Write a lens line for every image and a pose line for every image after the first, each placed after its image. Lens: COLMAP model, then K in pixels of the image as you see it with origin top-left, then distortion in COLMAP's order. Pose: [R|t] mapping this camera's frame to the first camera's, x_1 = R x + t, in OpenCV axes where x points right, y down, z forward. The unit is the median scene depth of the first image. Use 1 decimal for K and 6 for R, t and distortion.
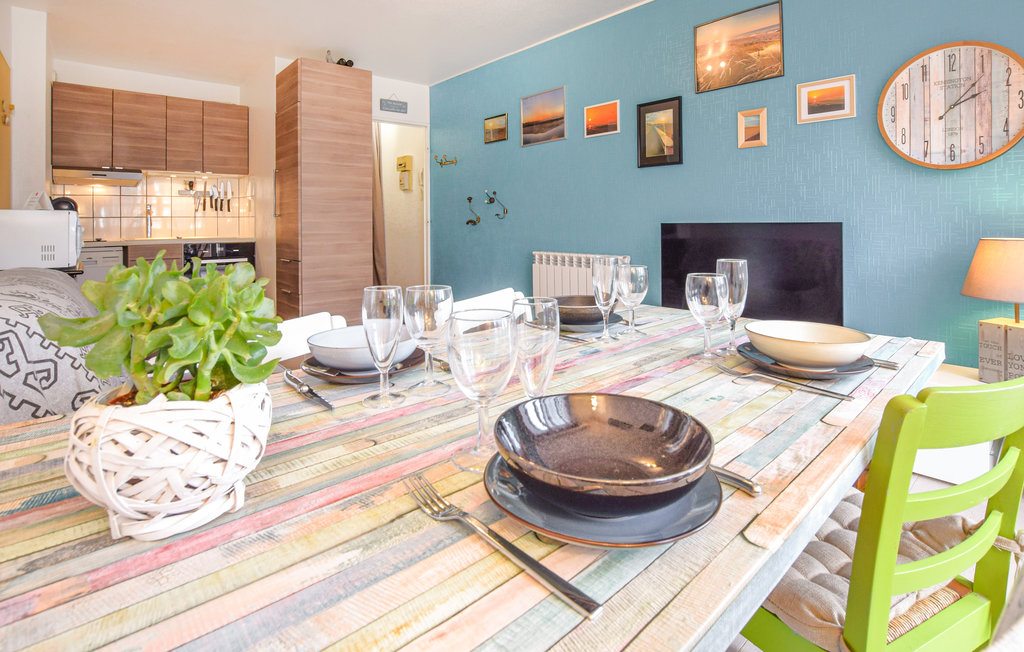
lens RADIAL K [[499.6, 0, 509.4], [0, 499.6, 257.3], [0, 0, 1]] dist [-0.045744, 0.000046]
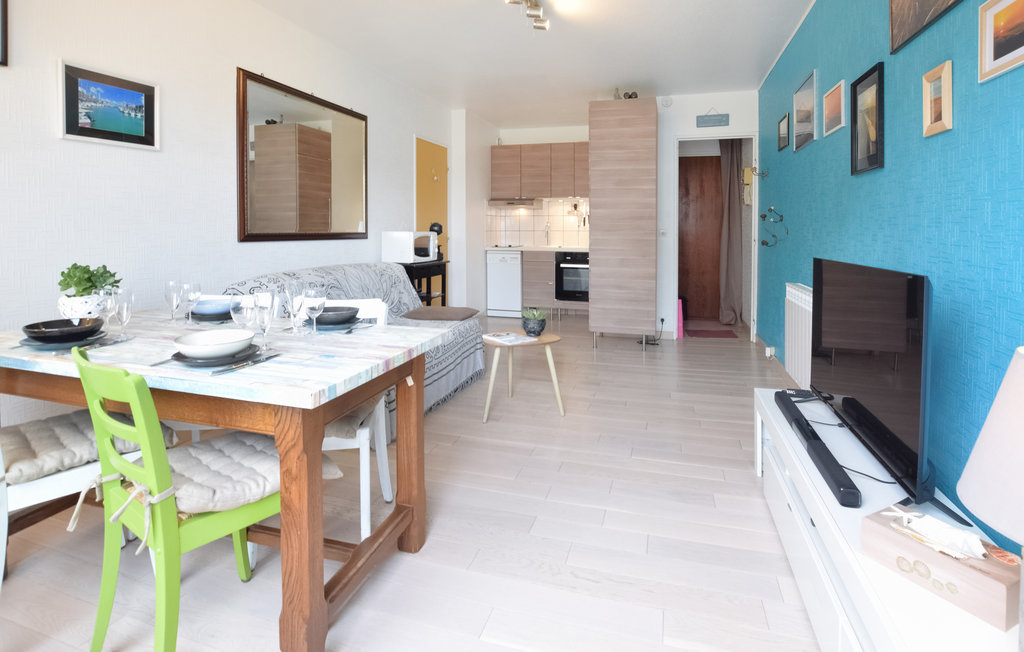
lens RADIAL K [[484.9, 0, 513.3], [0, 484.9, 296.8], [0, 0, 1]] dist [-0.037872, 0.000128]
pose [[0.521667, 0.125993, -0.843795, 0.710782], [-0.065075, 0.992030, 0.107895, -0.064718], [0.850664, -0.001375, 0.525708, 0.300966]]
